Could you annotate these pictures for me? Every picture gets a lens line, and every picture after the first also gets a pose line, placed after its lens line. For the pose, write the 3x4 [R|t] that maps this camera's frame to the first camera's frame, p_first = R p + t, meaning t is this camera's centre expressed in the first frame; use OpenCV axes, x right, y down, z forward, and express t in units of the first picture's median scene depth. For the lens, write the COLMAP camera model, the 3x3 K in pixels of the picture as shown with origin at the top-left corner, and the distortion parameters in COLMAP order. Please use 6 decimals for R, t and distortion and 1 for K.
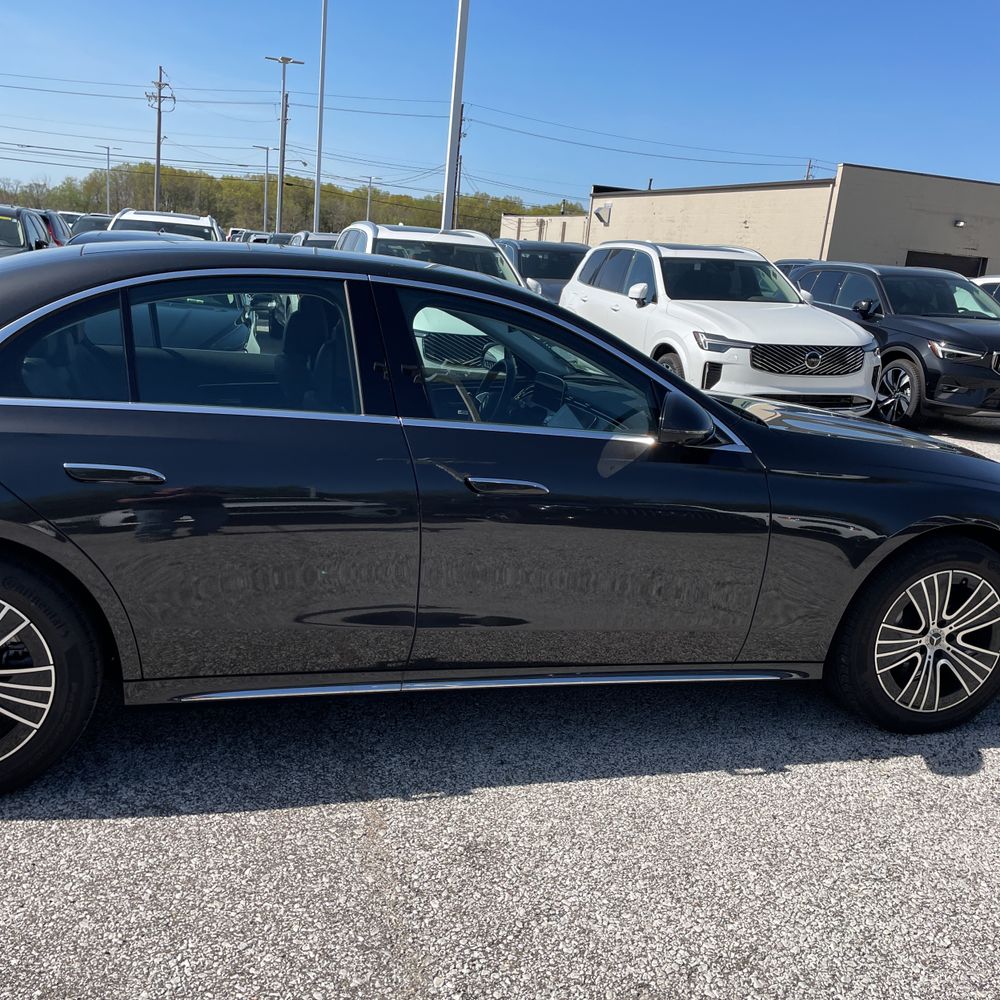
lens RADIAL K [[1002.9, 0, 481.0], [0, 1002.9, 507.4], [0, 0, 1]] dist [0.088029, -0.121146]
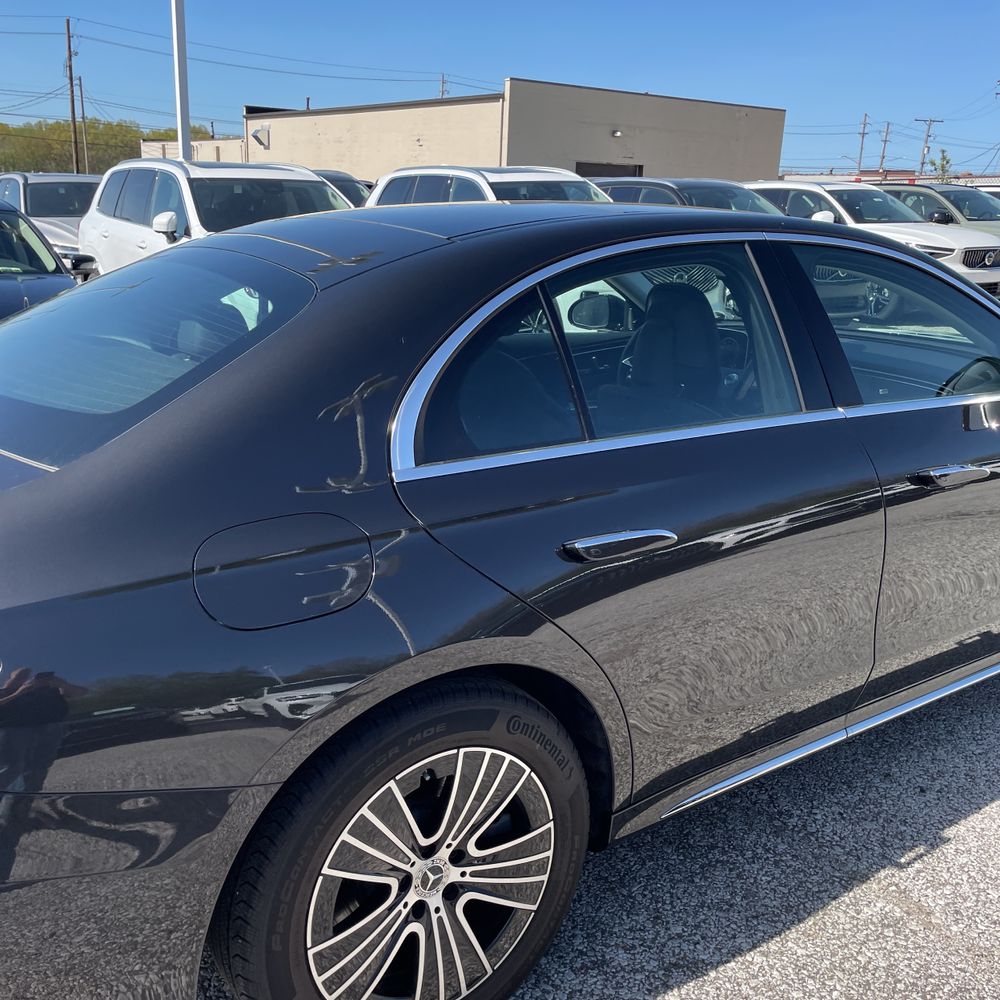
lens RADIAL K [[1012.2, 0, 491.1], [0, 1012.2, 502.9], [0, 0, 1]] dist [0.082183, -0.122964]
pose [[0.939229, -0.154584, 0.306518, -0.184844], [0.134681, 0.987220, 0.085187, -0.038026], [-0.315770, -0.038728, 0.948045, 0.096777]]
